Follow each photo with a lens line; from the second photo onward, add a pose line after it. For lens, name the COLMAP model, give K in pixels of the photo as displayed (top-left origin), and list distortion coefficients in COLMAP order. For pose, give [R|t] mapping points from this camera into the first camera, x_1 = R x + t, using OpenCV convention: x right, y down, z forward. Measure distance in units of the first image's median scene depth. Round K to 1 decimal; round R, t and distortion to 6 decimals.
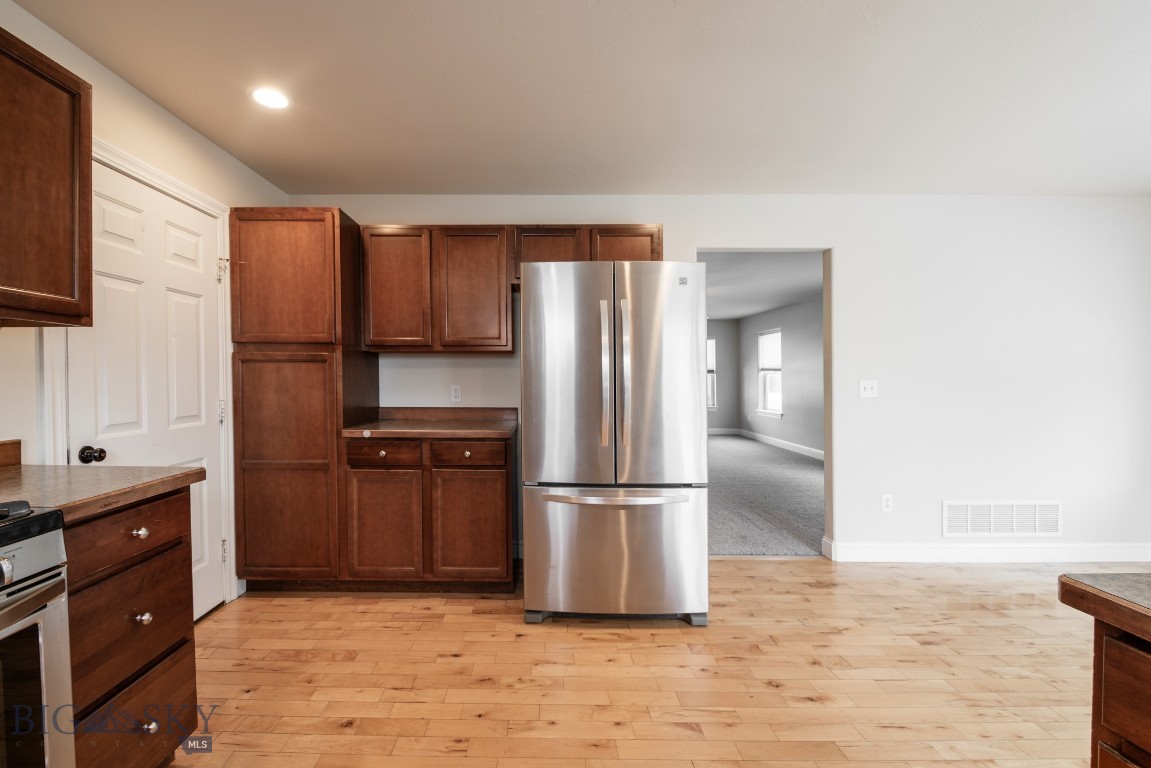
lens RADIAL K [[470.3, 0, 542.6], [0, 470.3, 371.2], [0, 0, 1]] dist [-0.001926, -0.007298]
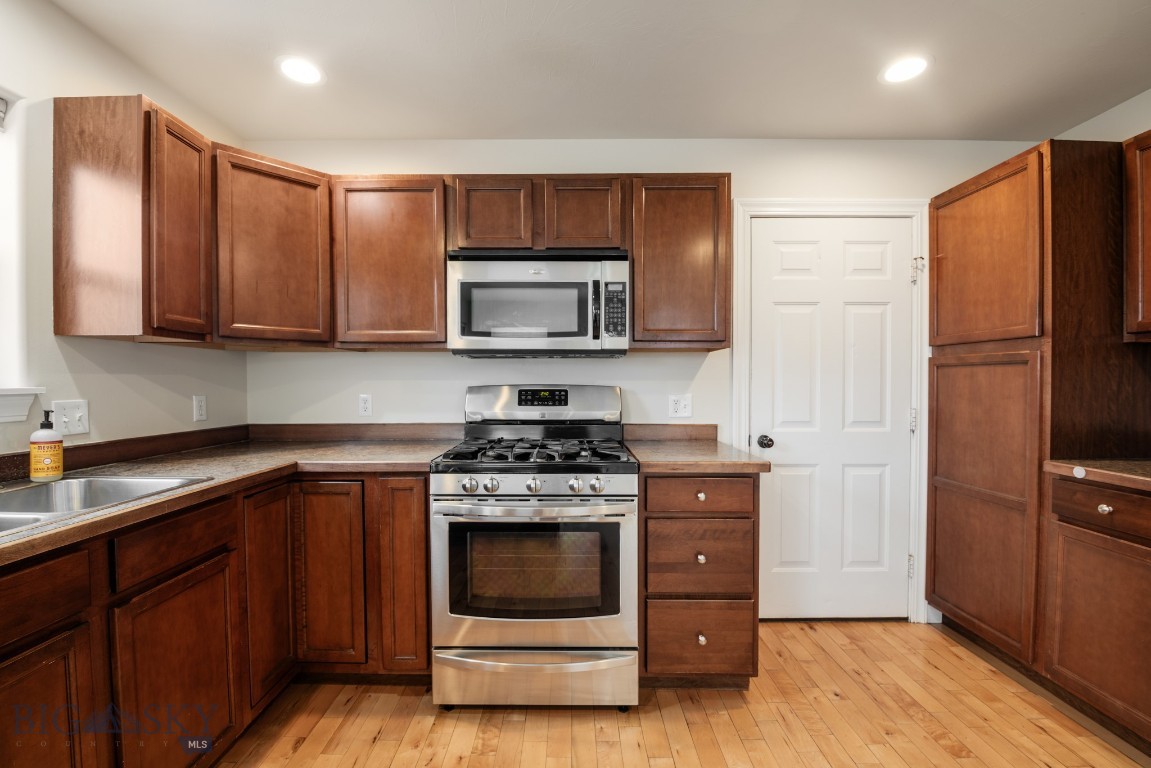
lens RADIAL K [[470.3, 0, 566.5], [0, 470.3, 390.4], [0, 0, 1]] dist [-0.001926, -0.007298]
pose [[0.010612, 0.015599, -0.999822, 0.256149], [0.010996, 0.999816, 0.015716, 0.002767], [0.999883, -0.011160, 0.010438, 0.288131]]
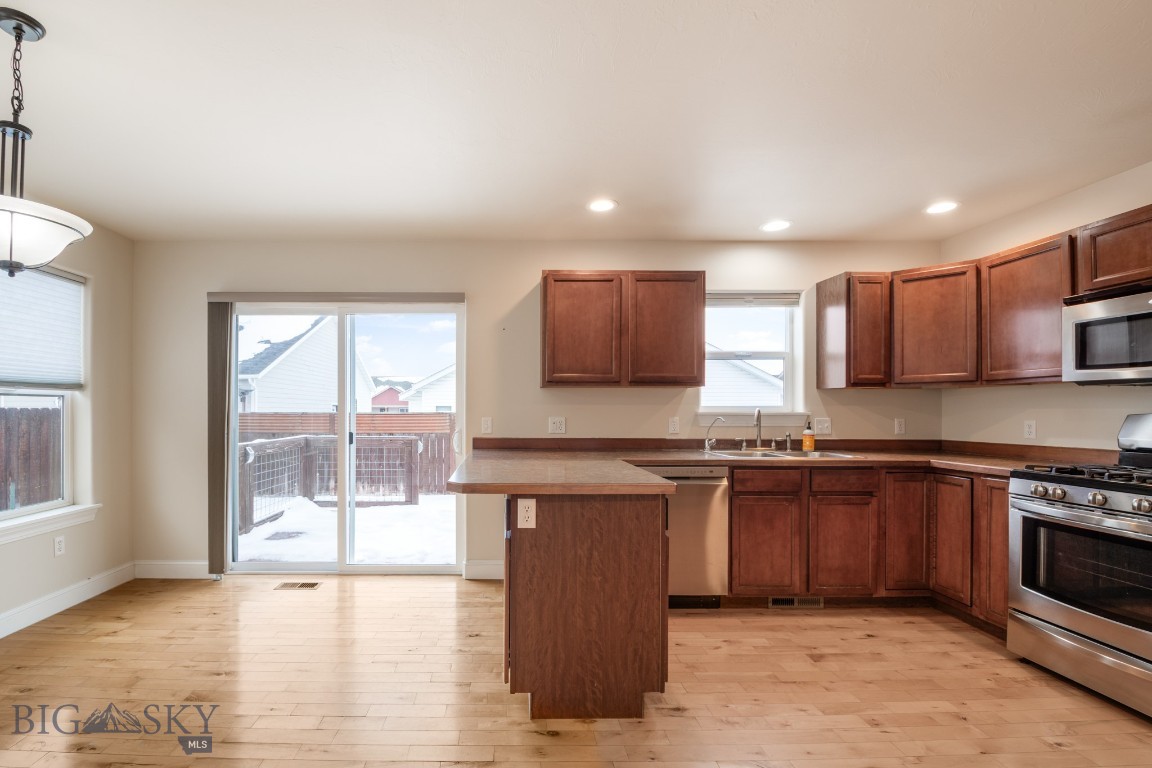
lens RADIAL K [[470.7, 0, 510.4], [0, 470.7, 419.1], [0, 0, 1]] dist [-0.001926, -0.007298]
pose [[-0.999852, -0.003916, -0.016770, 0.551208], [-0.004047, 0.999961, 0.007786, 0.013632], [0.016739, 0.007853, -0.999829, 0.952290]]
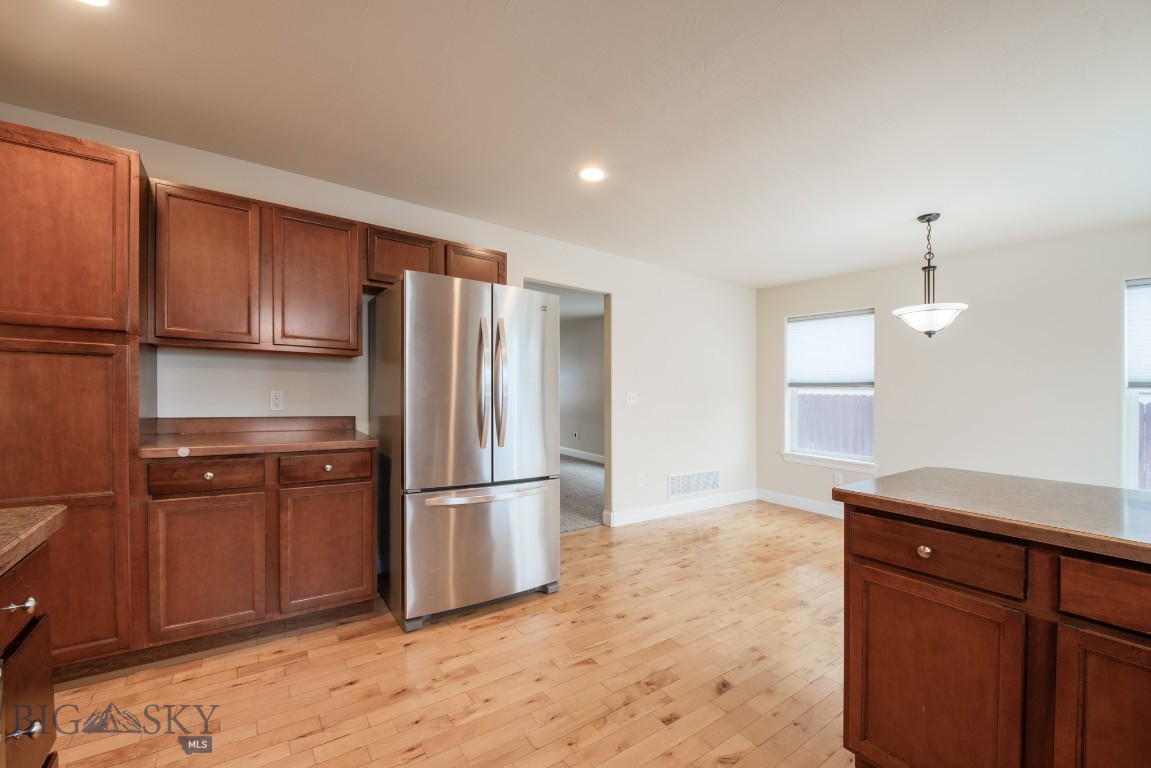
lens RADIAL K [[470.3, 0, 565.8], [0, 470.3, 368.2], [0, 0, 1]] dist [-0.001926, -0.007298]
pose [[0.801928, 0.043984, 0.595799, -0.334785], [-0.029925, 0.998992, -0.033470, 0.001254], [-0.596671, 0.009011, 0.802436, -0.001433]]
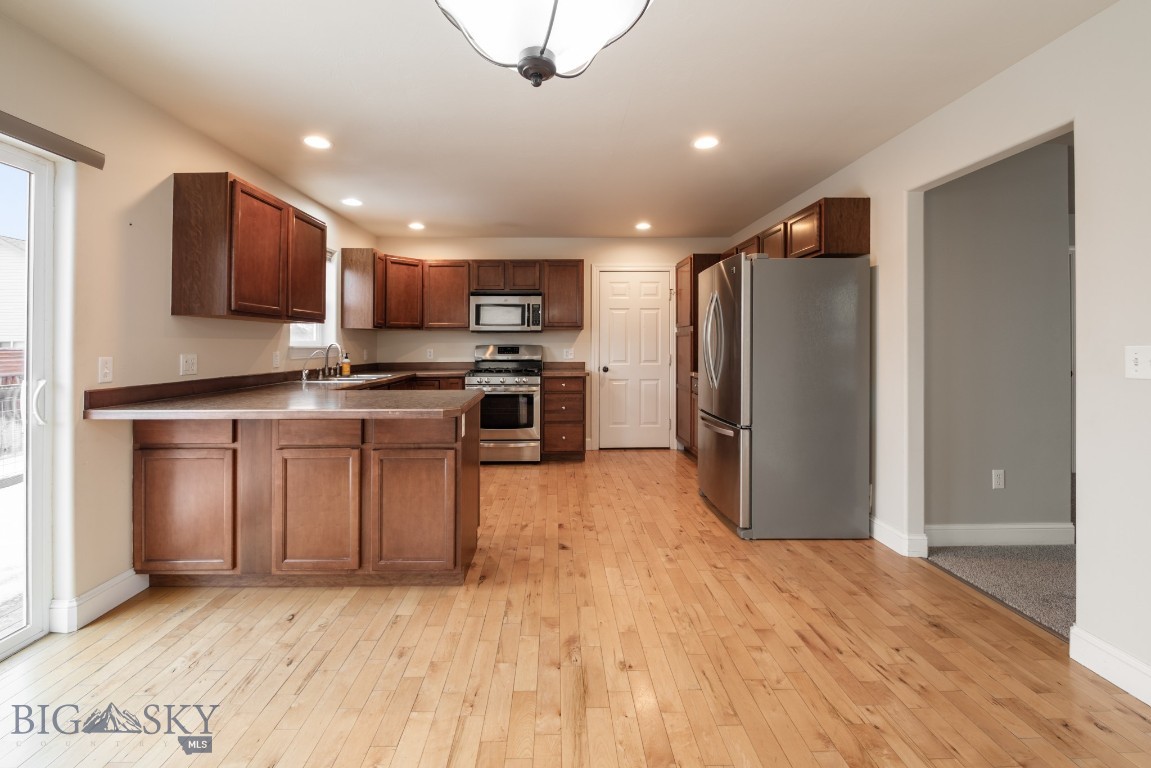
lens RADIAL K [[470.3, 0, 563.2], [0, 470.3, 340.9], [0, 0, 1]] dist [-0.001926, -0.007298]
pose [[0.034713, -0.007916, -0.999366, 1.420985], [0.012050, 0.999899, -0.007501, 0.006838], [0.999325, -0.011782, 0.034805, 0.417360]]
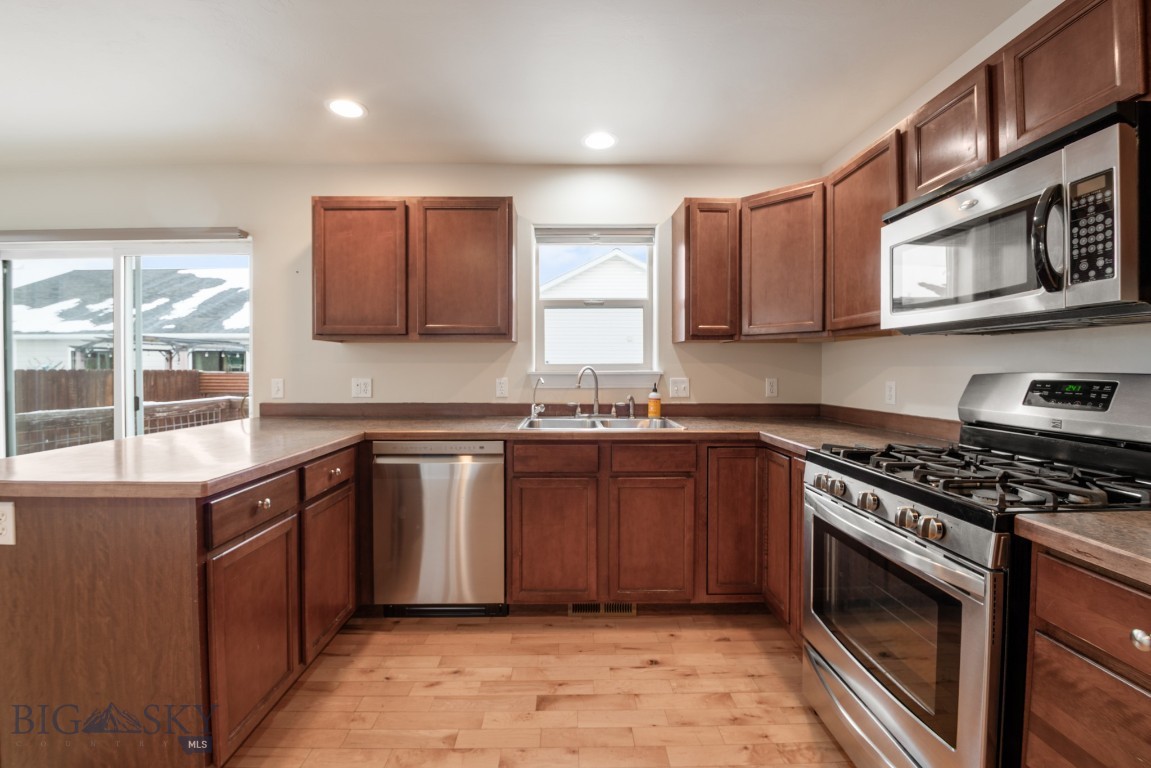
lens RADIAL K [[470.3, 0, 568.0], [0, 470.3, 373.6], [0, 0, 1]] dist [-0.001926, -0.007298]
pose [[-0.999583, -0.001405, -0.028828, -0.047076], [-0.001428, 0.999999, 0.000786, 0.006595], [0.028827, 0.000827, -0.999584, 0.737805]]
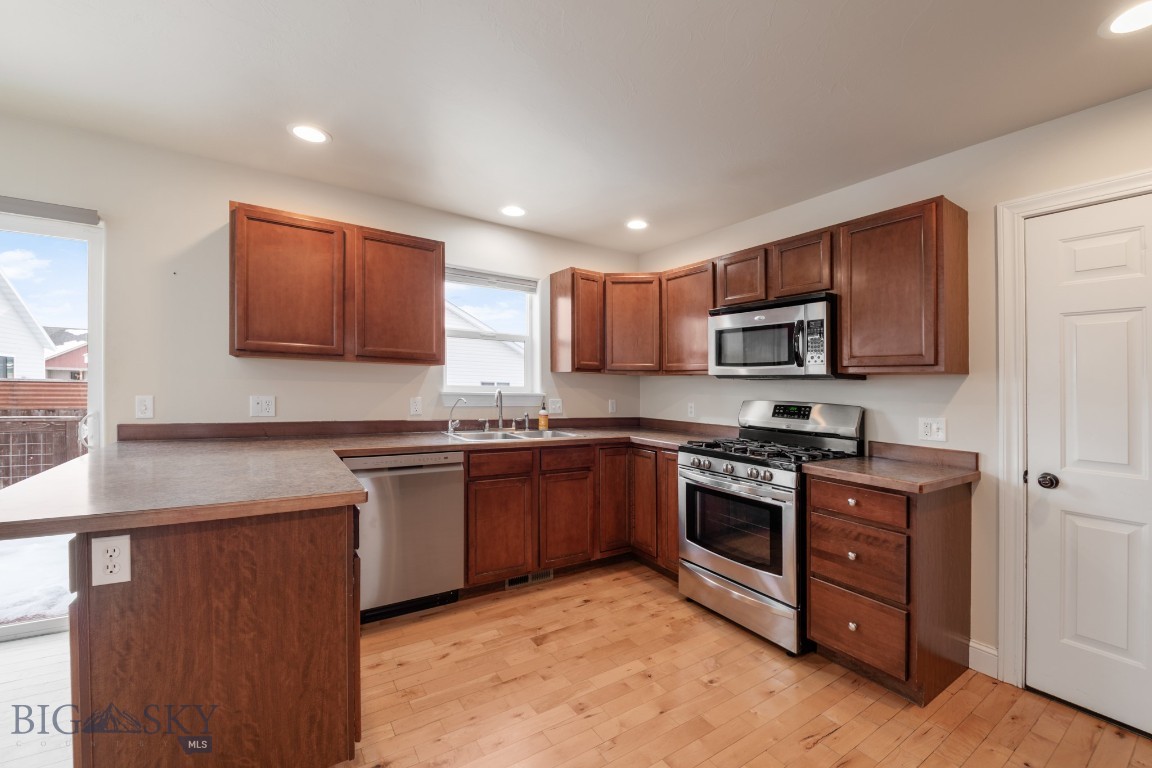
lens RADIAL K [[470.7, 0, 571.4], [0, 470.7, 370.0], [0, 0, 1]] dist [-0.001926, -0.007298]
pose [[-0.824967, -0.042758, -0.563561, 0.424205], [-0.021305, 0.998778, -0.044591, -0.006808], [0.564779, -0.024779, -0.824870, 0.859936]]
